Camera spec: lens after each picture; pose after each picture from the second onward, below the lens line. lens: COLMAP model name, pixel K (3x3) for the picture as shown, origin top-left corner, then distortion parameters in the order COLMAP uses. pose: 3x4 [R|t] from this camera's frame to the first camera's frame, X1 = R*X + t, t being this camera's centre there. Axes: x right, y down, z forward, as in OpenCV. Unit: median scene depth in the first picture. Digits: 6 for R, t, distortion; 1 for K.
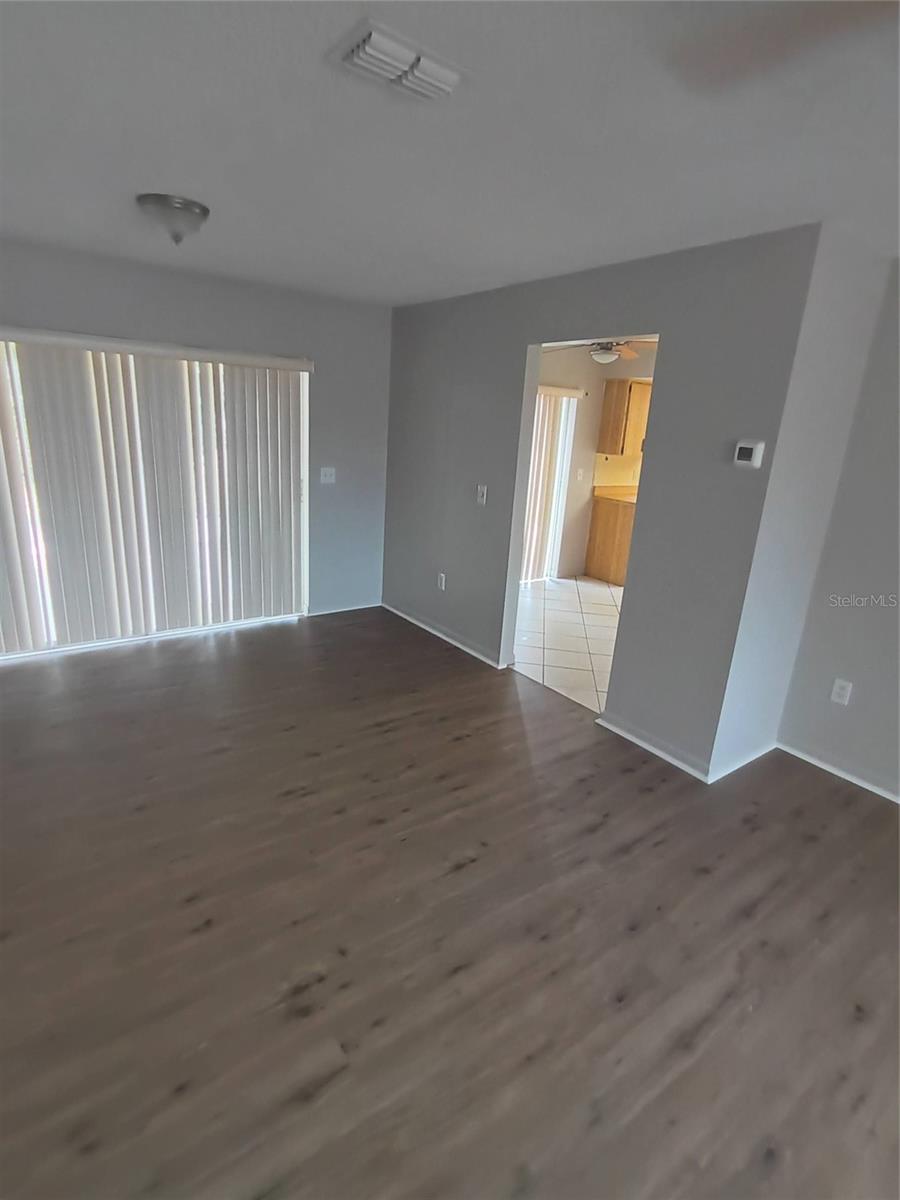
lens RADIAL K [[590.2, 0, 450.2], [0, 590.2, 597.6], [0, 0, 1]] dist [-0.057327, 0.000583]
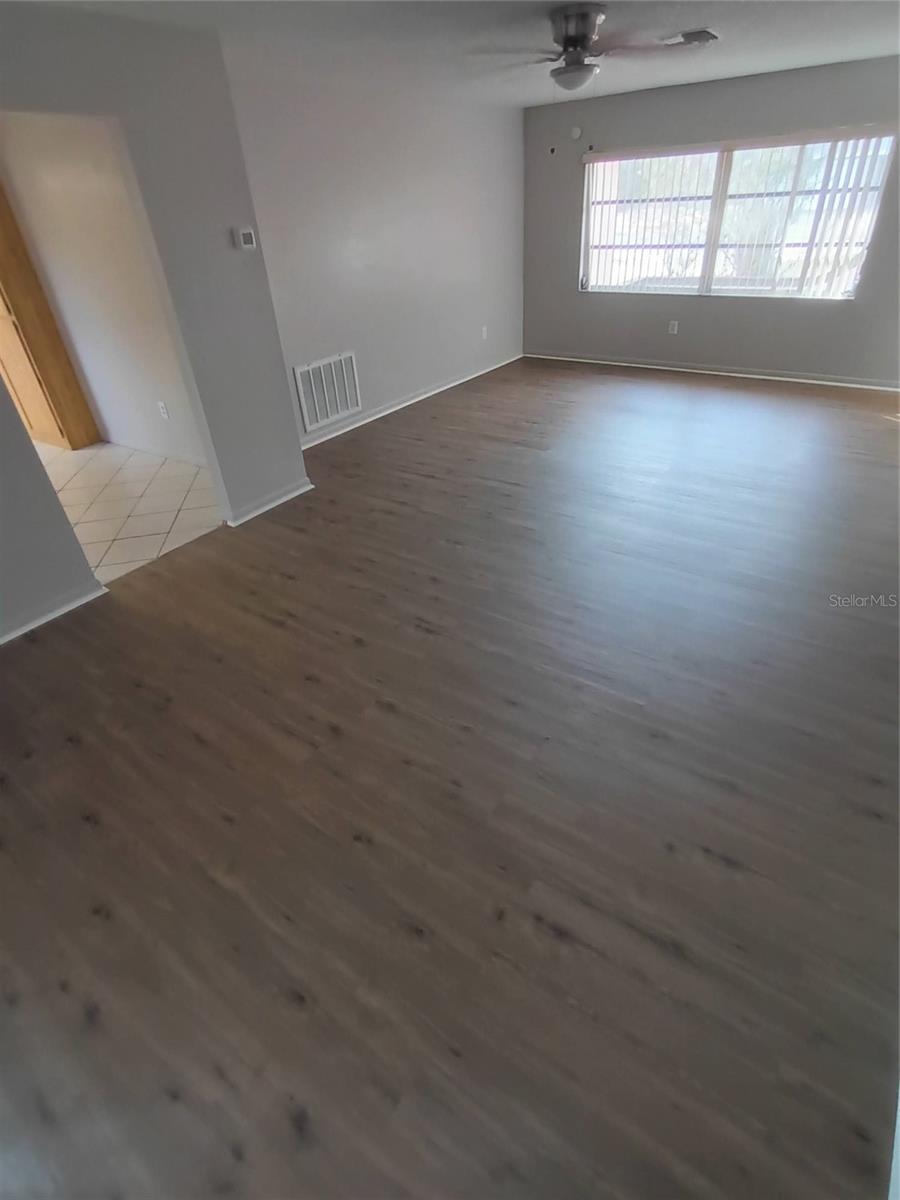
lens RADIAL K [[590.2, 0, 450.2], [0, 590.2, 597.6], [0, 0, 1]] dist [-0.057327, 0.000583]
pose [[-0.325435, -0.557816, 0.763501, -0.735541], [0.313652, 0.698056, 0.643693, -0.254267], [-0.892028, 0.448954, -0.052211, 0.700152]]
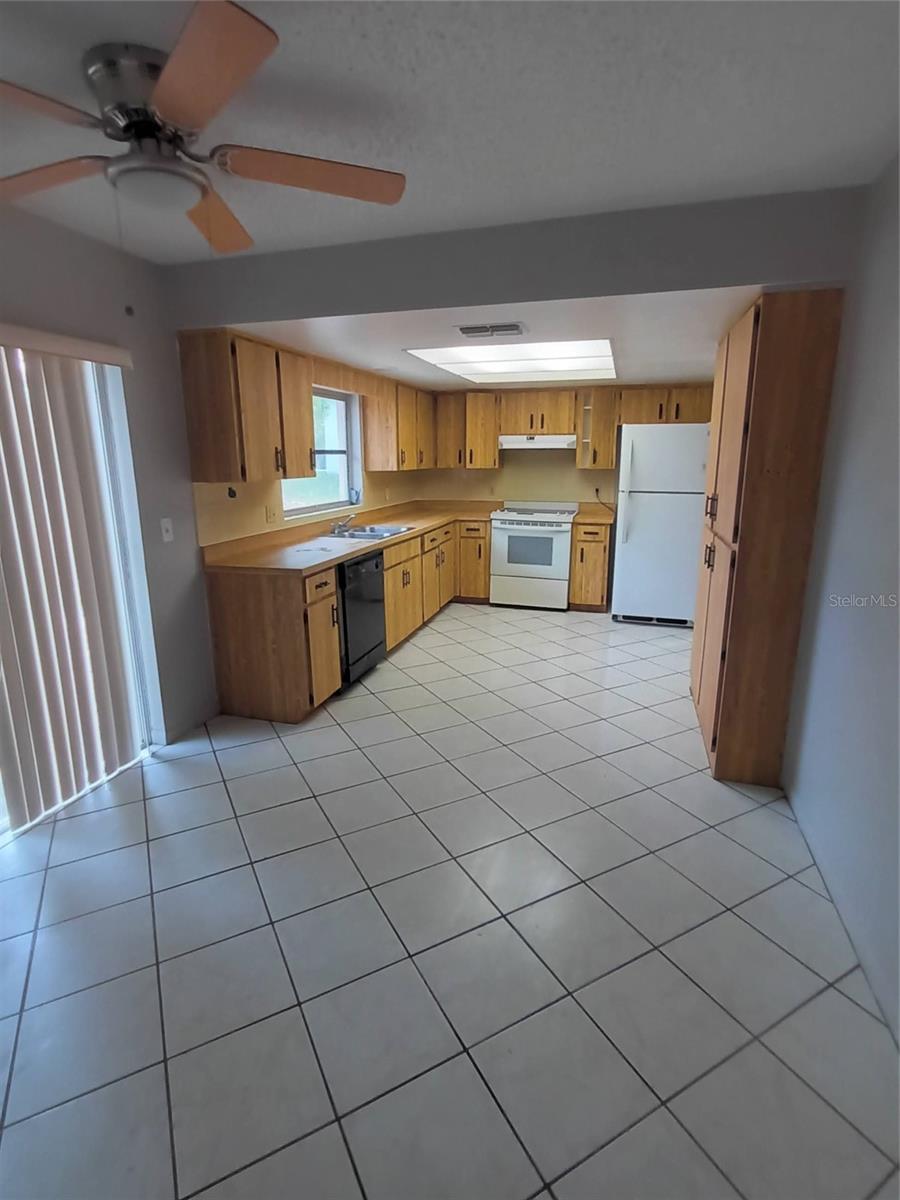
lens RADIAL K [[592.5, 0, 455.0], [0, 592.5, 601.3], [0, 0, 1]] dist [-0.014606, 0.000539]
pose [[0.784662, -0.204833, 0.585106, 0.193731], [0.226575, 0.973295, 0.036879, -0.202973], [-0.577035, 0.103633, 0.810118, 0.829403]]
